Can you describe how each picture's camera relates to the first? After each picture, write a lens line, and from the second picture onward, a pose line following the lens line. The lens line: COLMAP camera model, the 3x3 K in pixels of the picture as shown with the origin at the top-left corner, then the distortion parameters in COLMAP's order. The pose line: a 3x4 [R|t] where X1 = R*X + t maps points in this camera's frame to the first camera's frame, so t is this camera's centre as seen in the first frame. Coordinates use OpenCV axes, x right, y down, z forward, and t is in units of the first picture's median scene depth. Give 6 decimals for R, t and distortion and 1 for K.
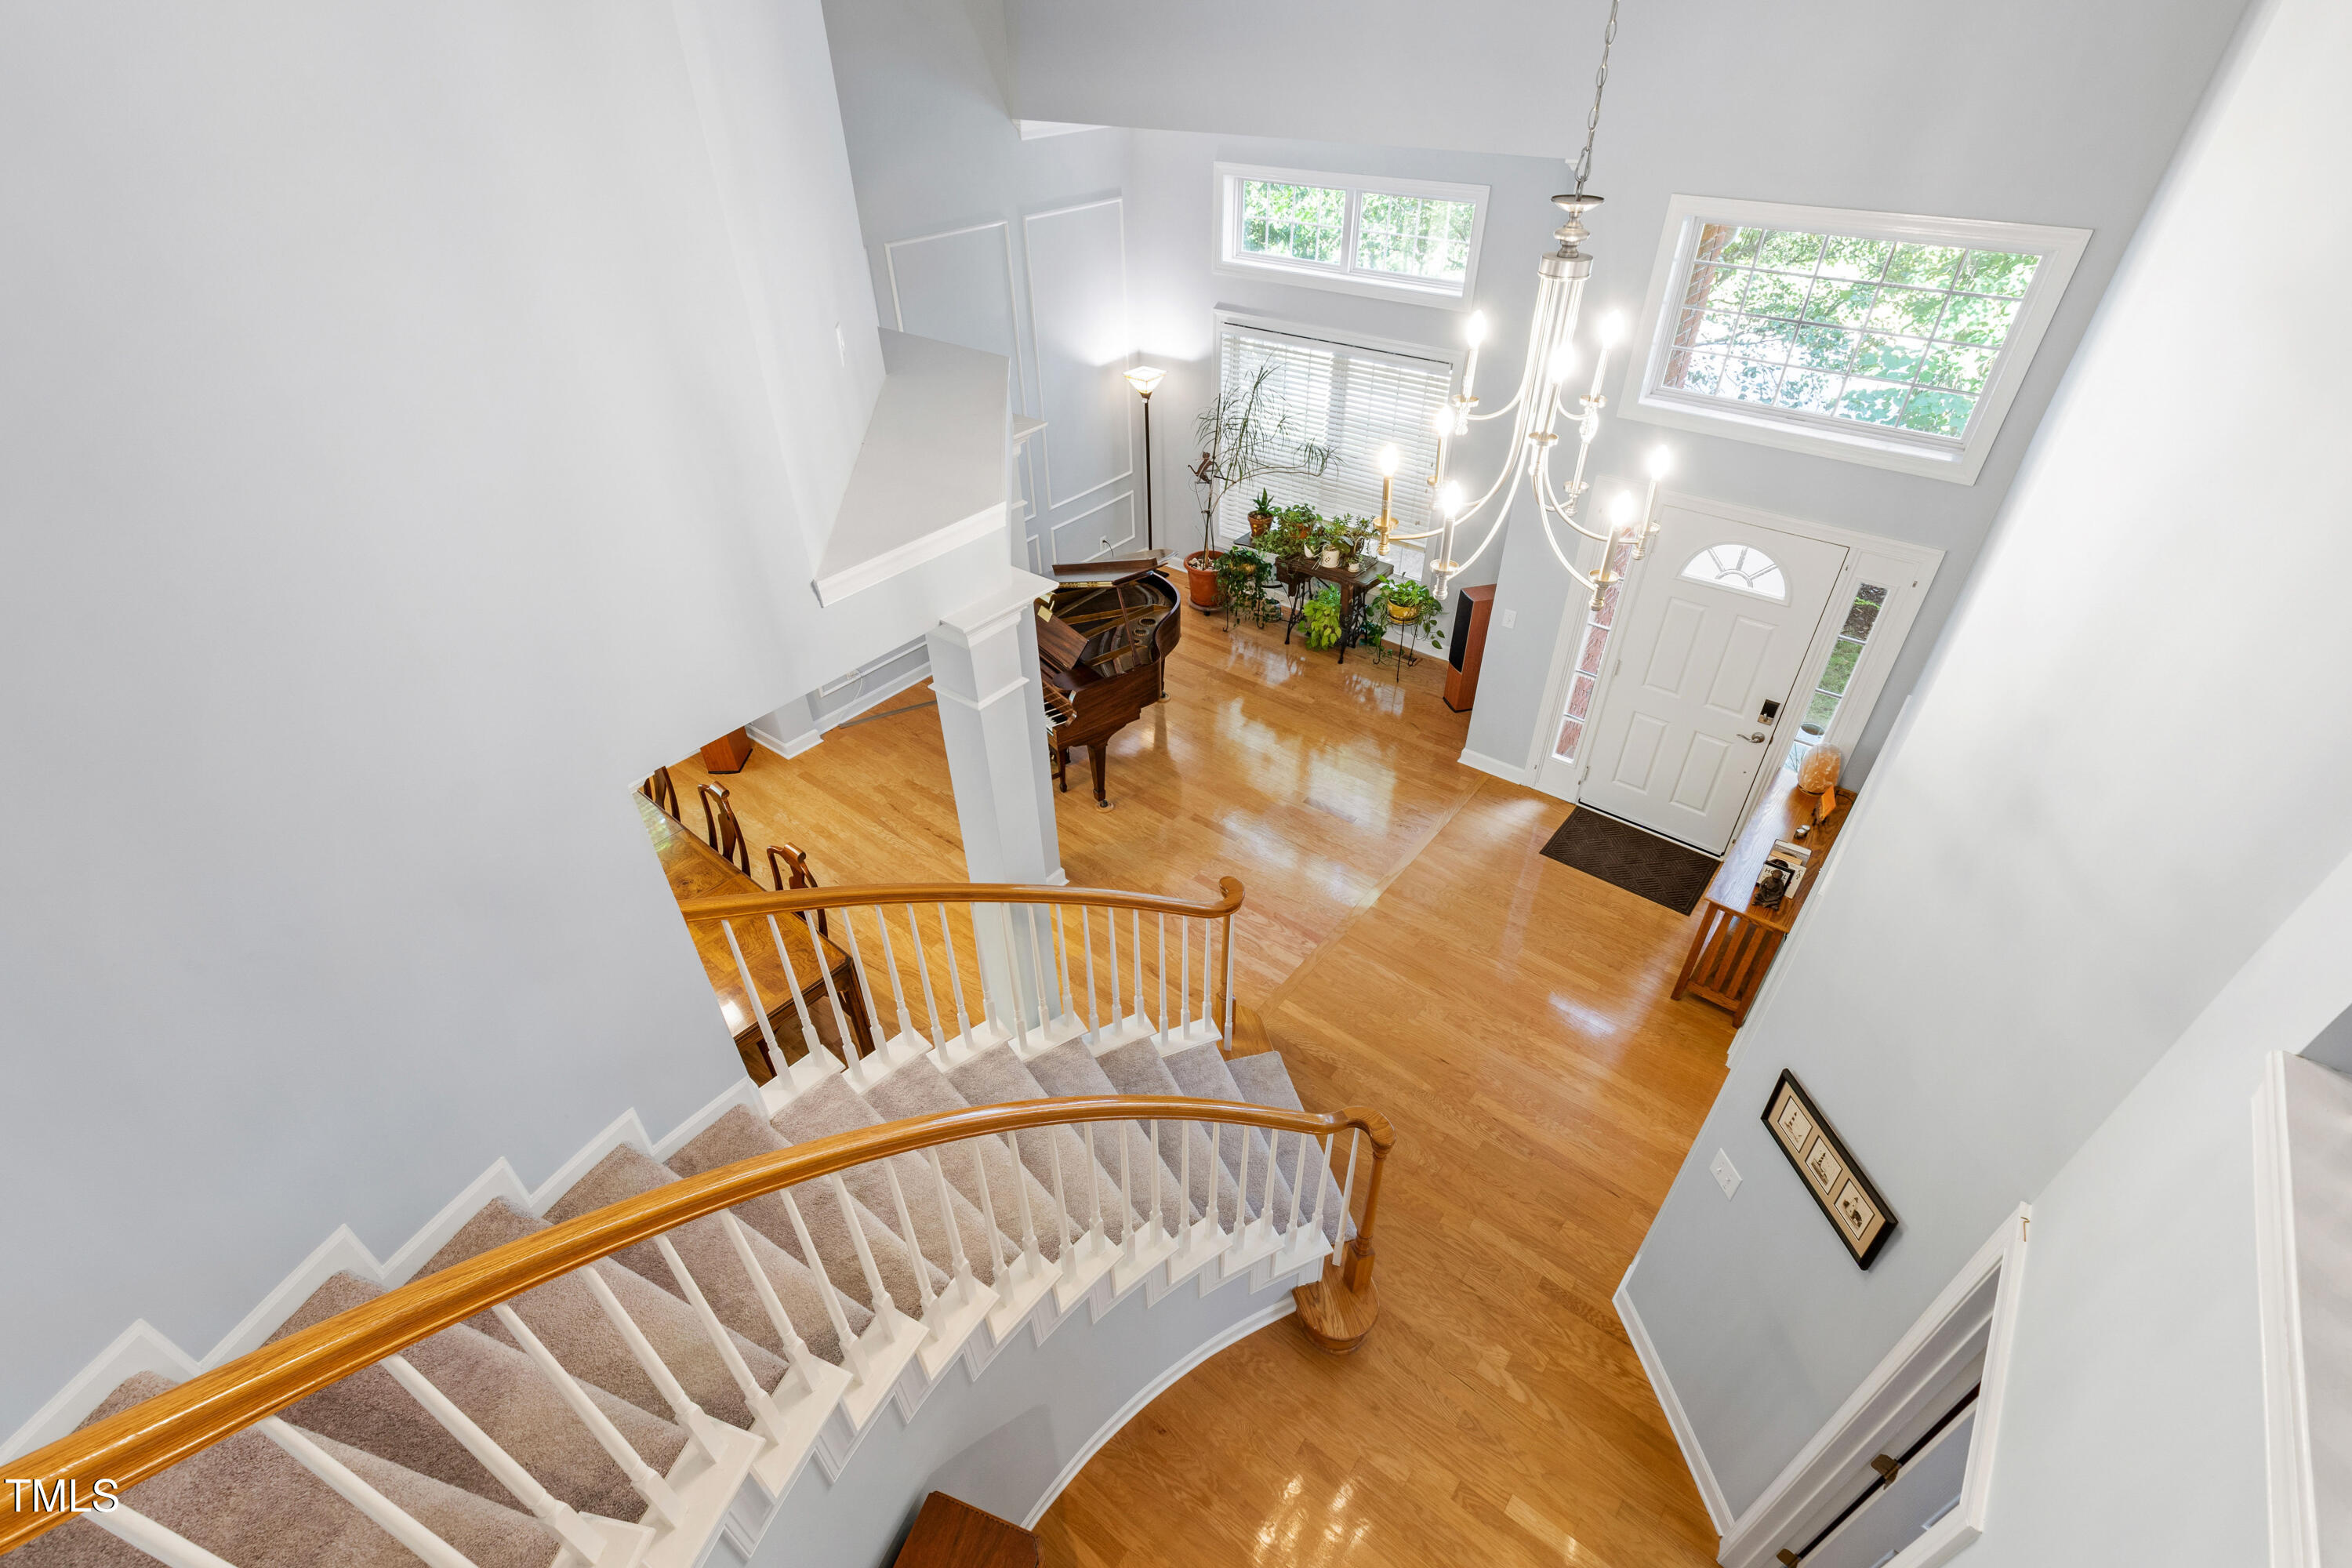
lens RADIAL K [[1046.7, 0, 1193.1], [0, 1046.7, 796.9], [0, 0, 1]] dist [-0.004881, -0.000787]
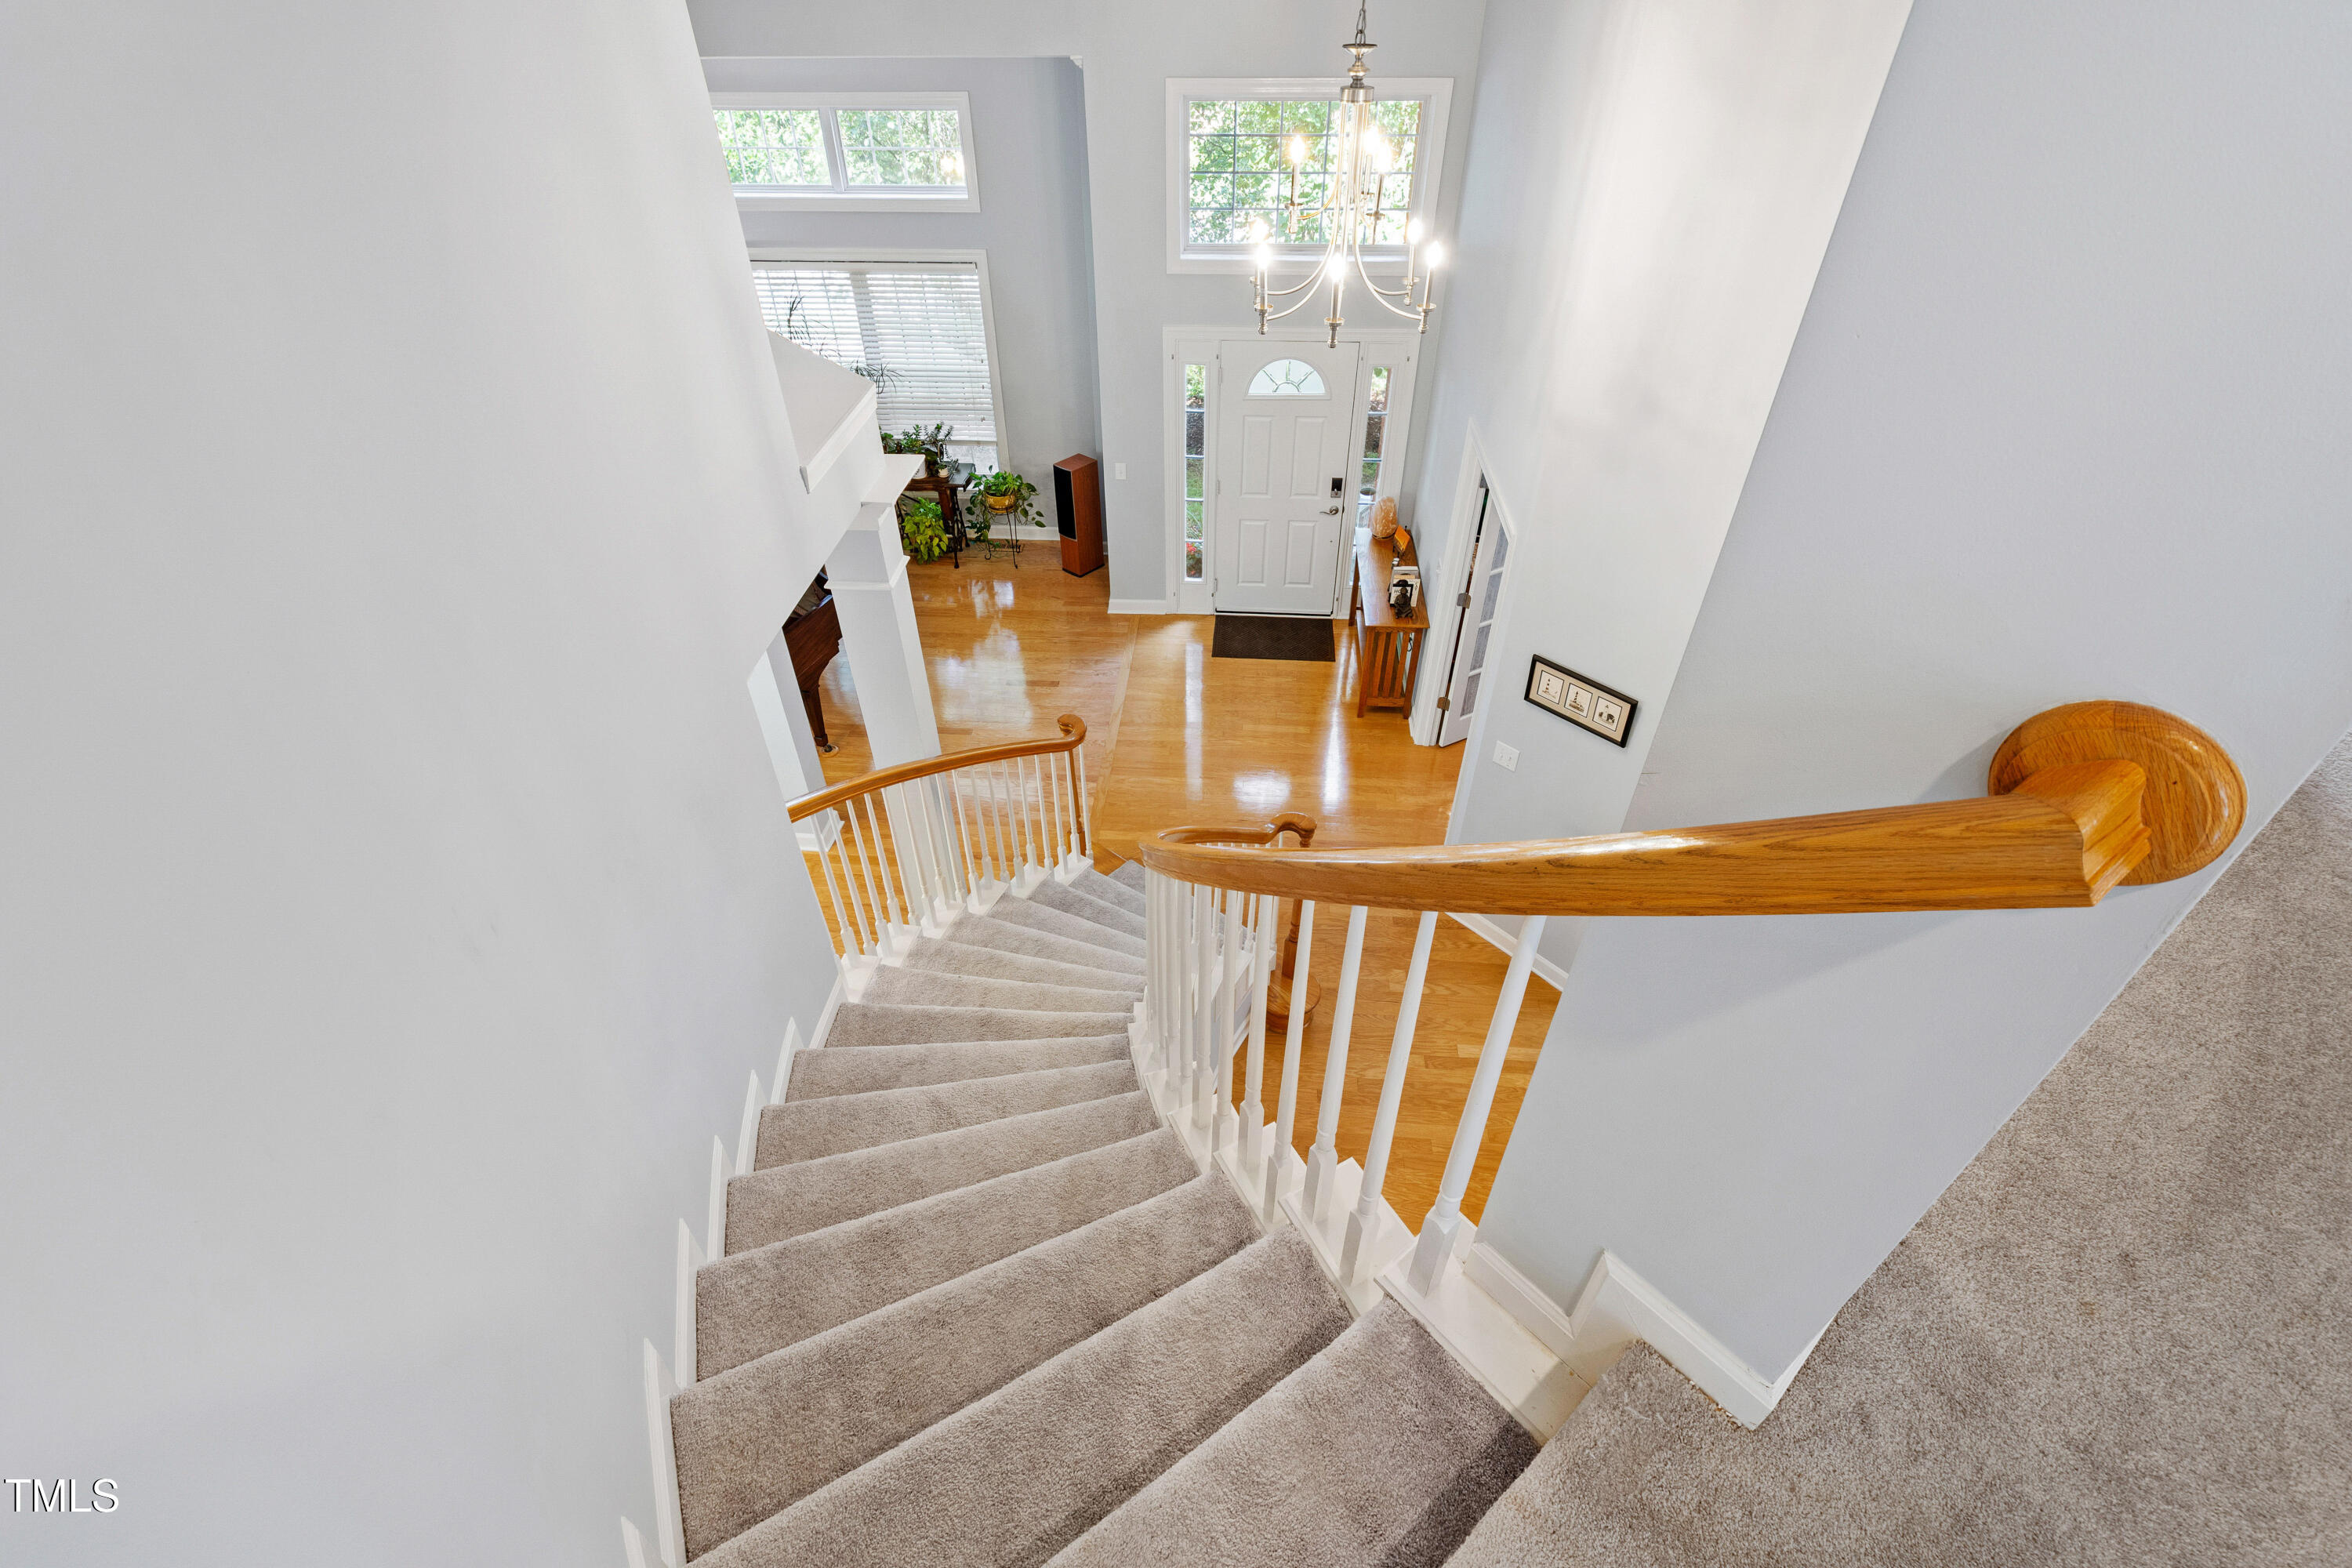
lens RADIAL K [[1046.7, 0, 1214.4], [0, 1046.7, 775.0], [0, 0, 1]] dist [-0.004881, -0.000787]
pose [[0.822330, -0.358522, 0.441855, -0.259437], [0.344029, 0.931792, 0.115791, 0.046166], [-0.453231, 0.056793, 0.889582, -0.050686]]
